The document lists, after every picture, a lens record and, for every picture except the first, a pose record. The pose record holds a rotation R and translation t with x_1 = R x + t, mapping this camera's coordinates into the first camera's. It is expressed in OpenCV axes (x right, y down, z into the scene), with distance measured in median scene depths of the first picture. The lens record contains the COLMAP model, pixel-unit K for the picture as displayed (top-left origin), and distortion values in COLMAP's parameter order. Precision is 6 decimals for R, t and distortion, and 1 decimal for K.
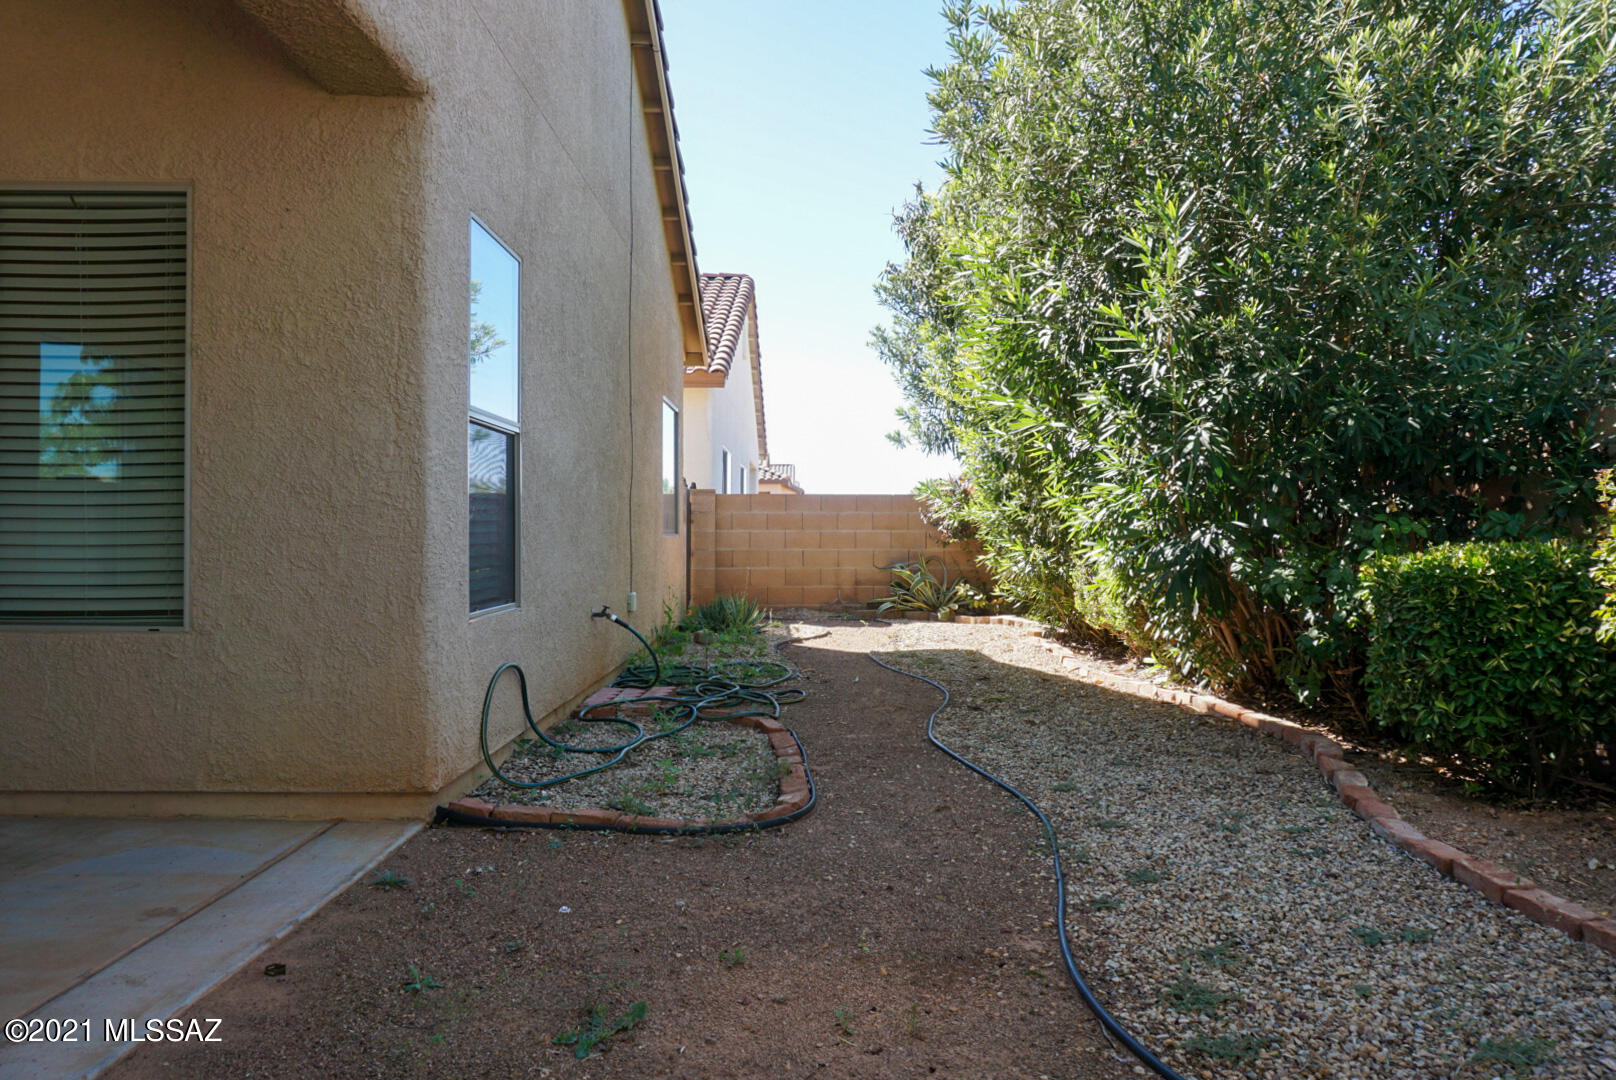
lens RADIAL K [[1093.0, 0, 834.1], [0, 1093.0, 565.5], [0, 0, 1]] dist [-0.050118, 0.030404]
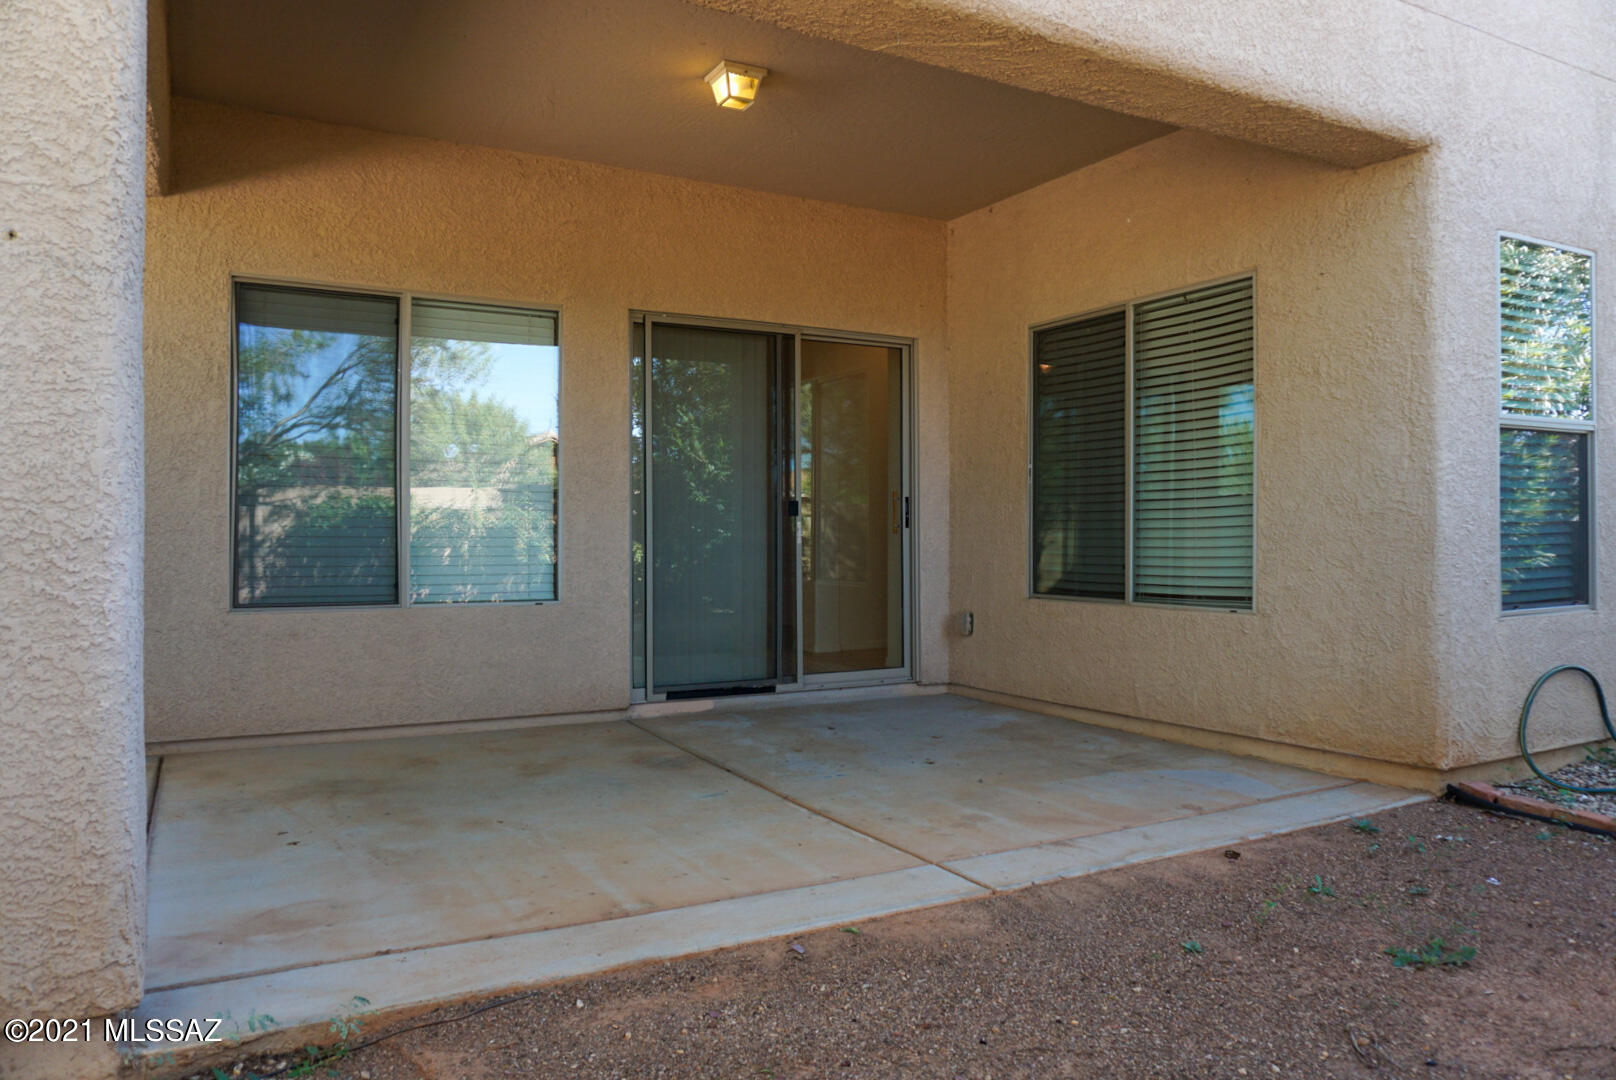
lens RADIAL K [[1093.0, 0, 834.1], [0, 1093.0, 565.5], [0, 0, 1]] dist [-0.050118, 0.030404]
pose [[0.499054, 0.012787, -0.866477, 0.281211], [-0.013387, 0.999886, 0.007045, 0.001053], [0.866468, 0.008084, 0.499168, -0.092116]]
